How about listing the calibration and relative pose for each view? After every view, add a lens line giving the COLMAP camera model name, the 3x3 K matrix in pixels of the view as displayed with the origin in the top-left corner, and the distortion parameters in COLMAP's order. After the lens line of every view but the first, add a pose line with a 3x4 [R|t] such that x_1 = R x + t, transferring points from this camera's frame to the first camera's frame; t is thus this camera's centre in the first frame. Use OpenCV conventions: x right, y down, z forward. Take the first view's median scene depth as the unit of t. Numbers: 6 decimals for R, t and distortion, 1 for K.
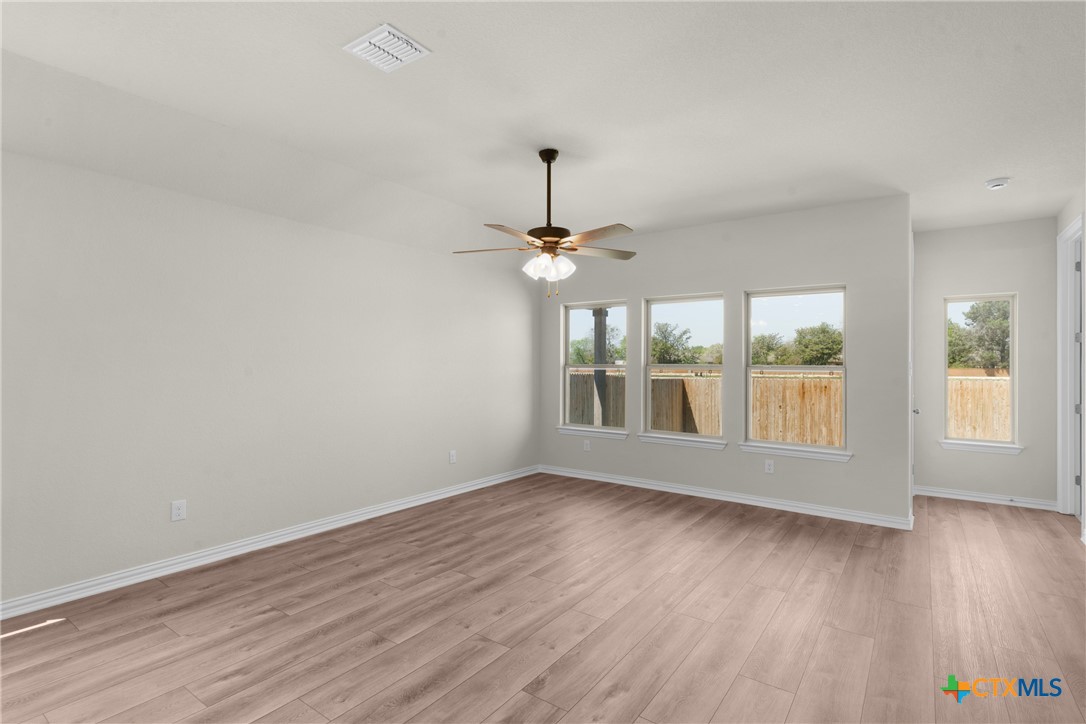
lens RADIAL K [[505.2, 0, 543.0], [0, 505.2, 362.0], [0, 0, 1]] dist [0.001898, 0.000223]
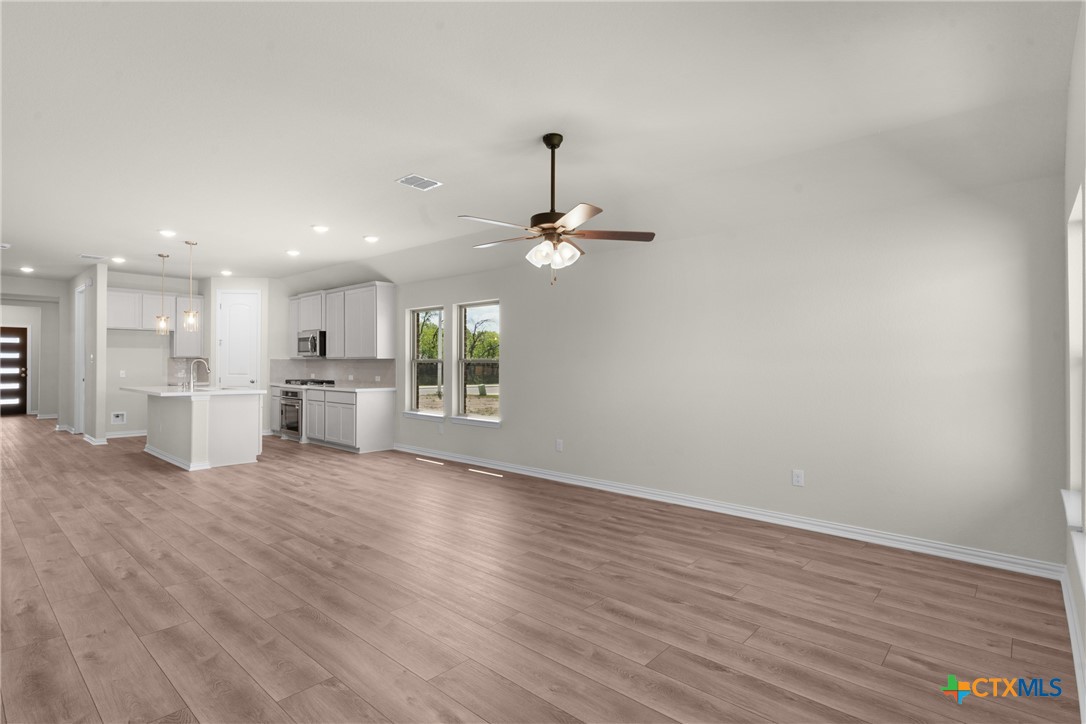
lens RADIAL K [[535.3, 0, 543.0], [0, 535.3, 362.0], [0, 0, 1]] dist [0.003623, 0.000414]
pose [[-0.077041, -0.009456, -0.996983, 1.059292], [-0.004023, 0.999950, -0.009173, 0.034806], [0.997020, 0.003304, -0.077075, 1.081253]]
